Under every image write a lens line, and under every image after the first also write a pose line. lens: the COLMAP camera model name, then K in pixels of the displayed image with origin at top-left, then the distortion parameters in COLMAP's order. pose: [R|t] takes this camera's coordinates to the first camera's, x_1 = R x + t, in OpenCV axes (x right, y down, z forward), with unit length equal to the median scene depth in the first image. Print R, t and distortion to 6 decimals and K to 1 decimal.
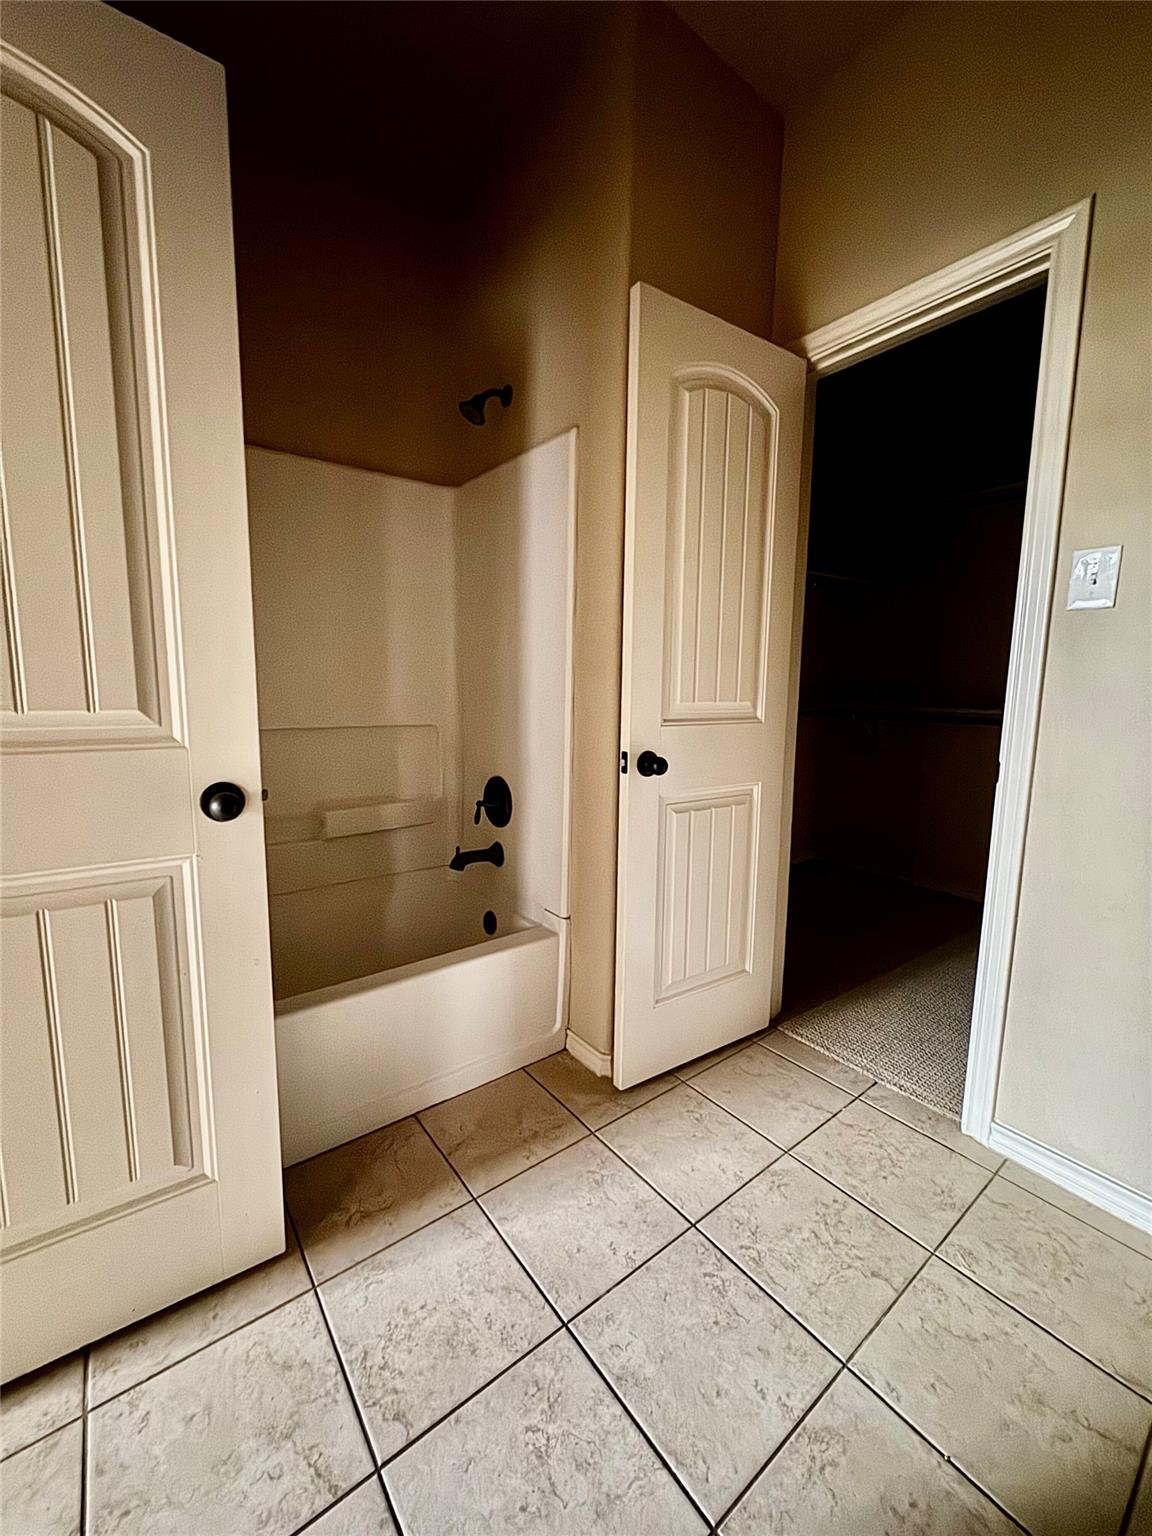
lens RADIAL K [[608.5, 0, 570.4], [0, 608.5, 763.4], [0, 0, 1]] dist [-0.006760, -0.000665]
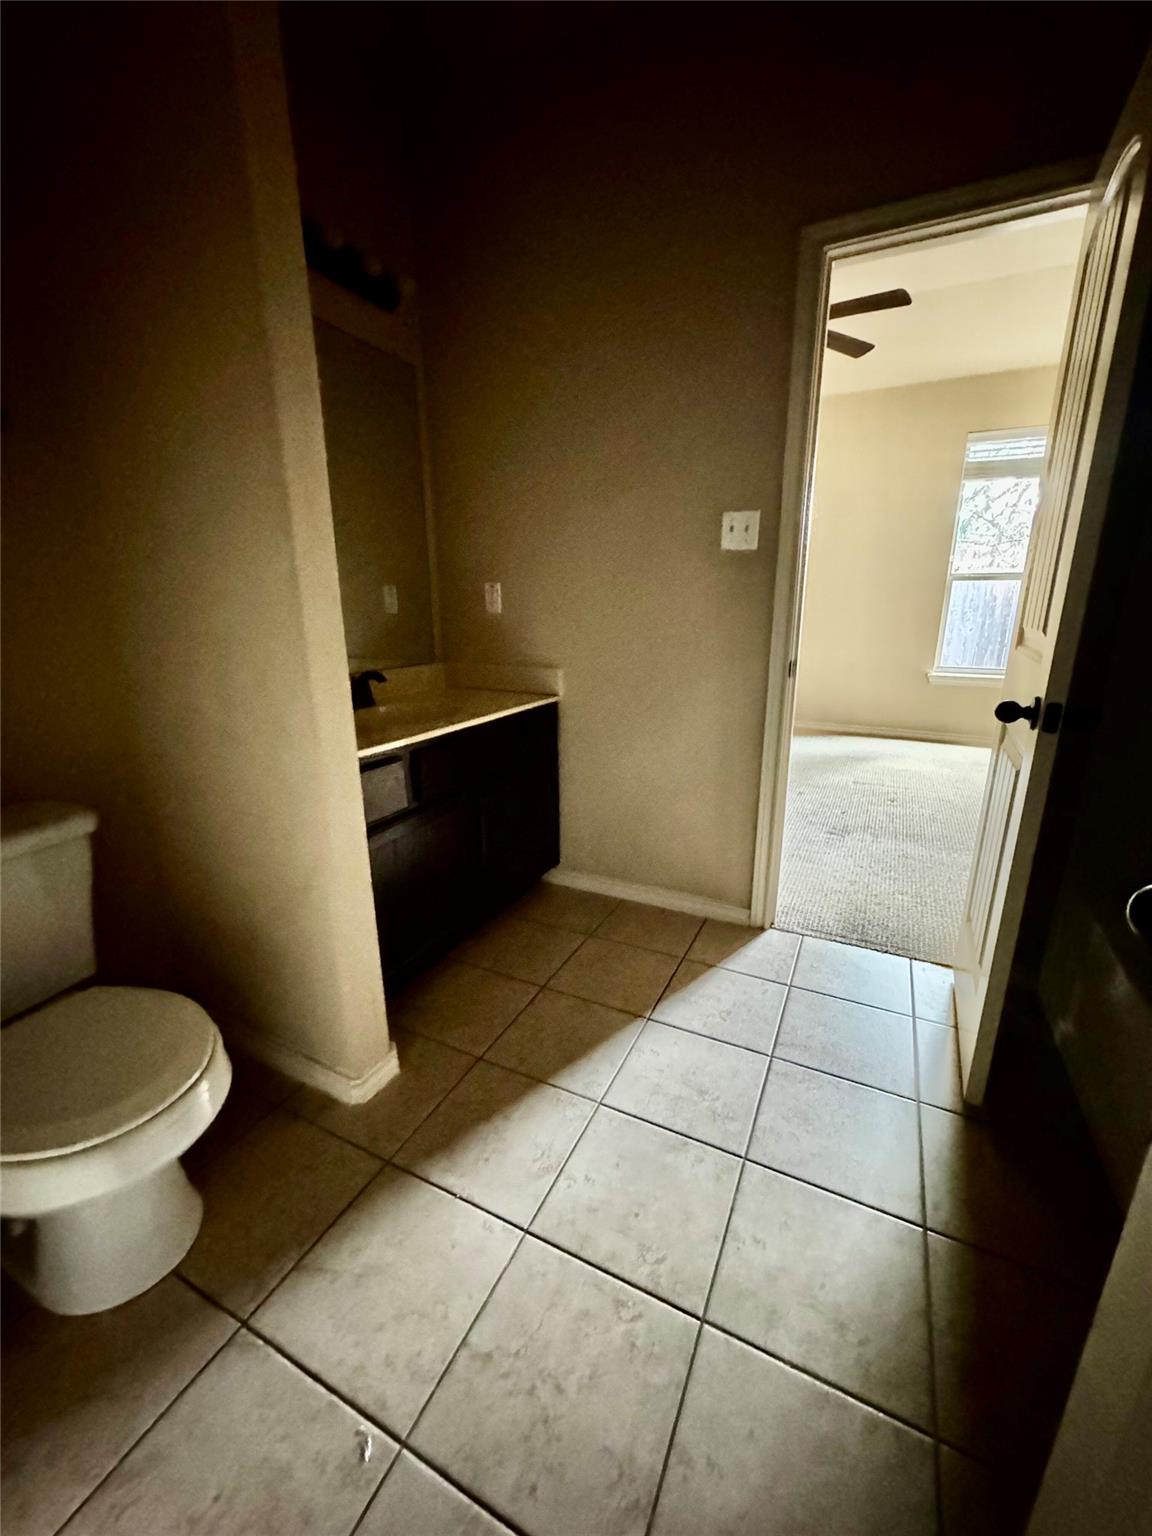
lens RADIAL K [[608.5, 0, 573.5], [0, 608.5, 764.7], [0, 0, 1]] dist [-0.006760, -0.000665]
pose [[-0.896470, 0.104276, -0.430659, 0.785020], [-0.065882, 0.929746, 0.362261, -0.222491], [0.438178, 0.353129, -0.826620, 1.691558]]
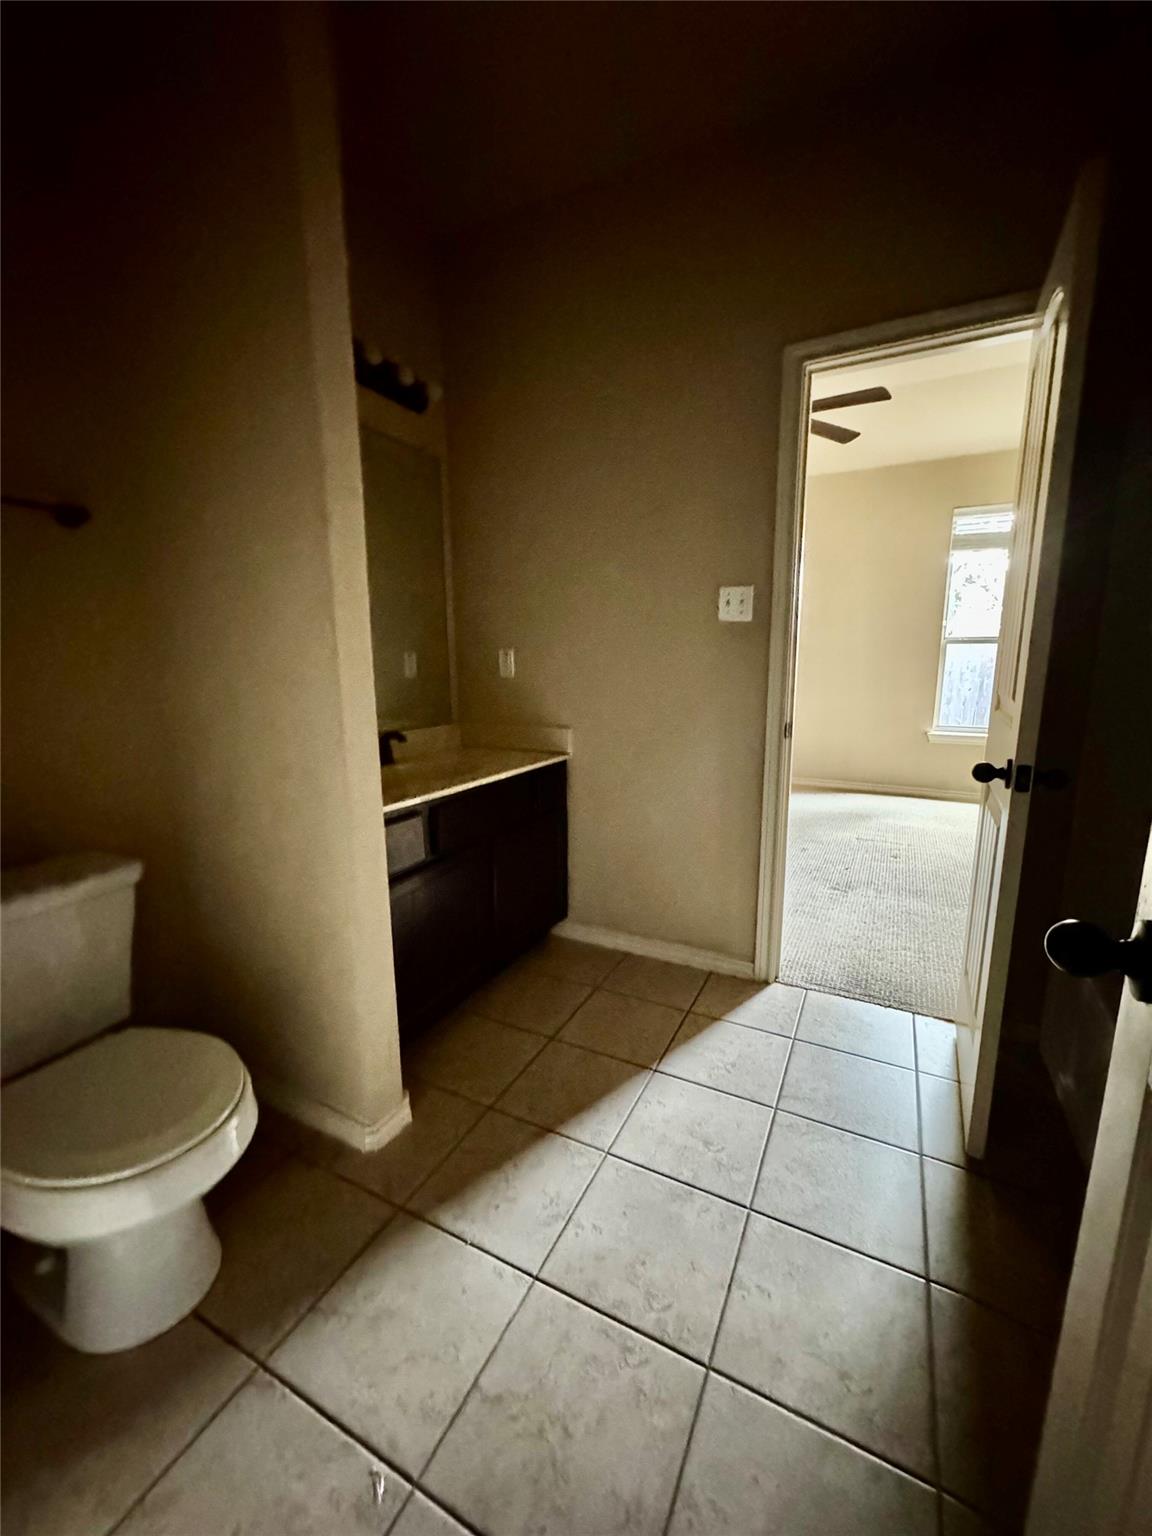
lens RADIAL K [[608.5, 0, 572.6], [0, 608.5, 762.0], [0, 0, 1]] dist [-0.006760, -0.000665]
pose [[-0.902500, 0.060031, -0.426485, 0.838055], [-0.064654, 0.960133, 0.271964, -0.262192], [0.425808, 0.273022, -0.862639, 1.785703]]
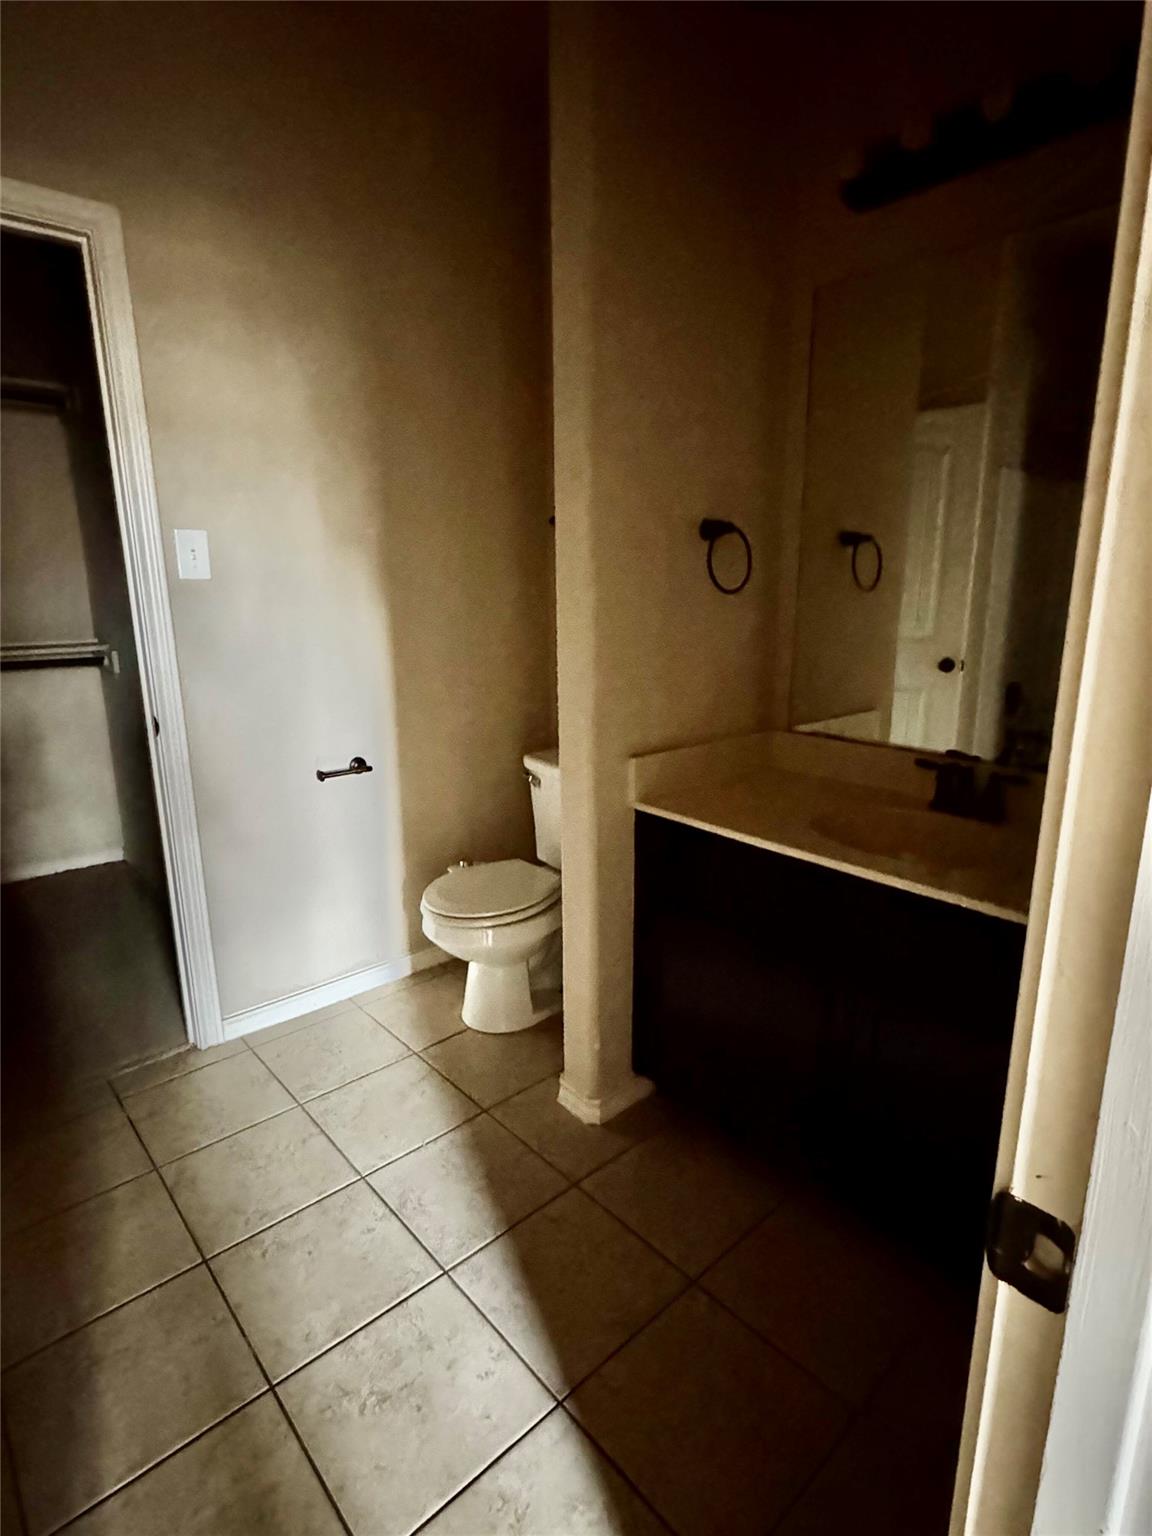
lens RADIAL K [[796.3, 0, 574.3], [0, 796.3, 765.9], [0, 0, 1]] dist [-0.004613, -0.000630]
pose [[-0.076353, -0.239236, 0.967955, -1.076583], [0.138120, 0.958892, 0.247891, -0.244778], [-0.987468, 0.152621, -0.040171, 0.479861]]
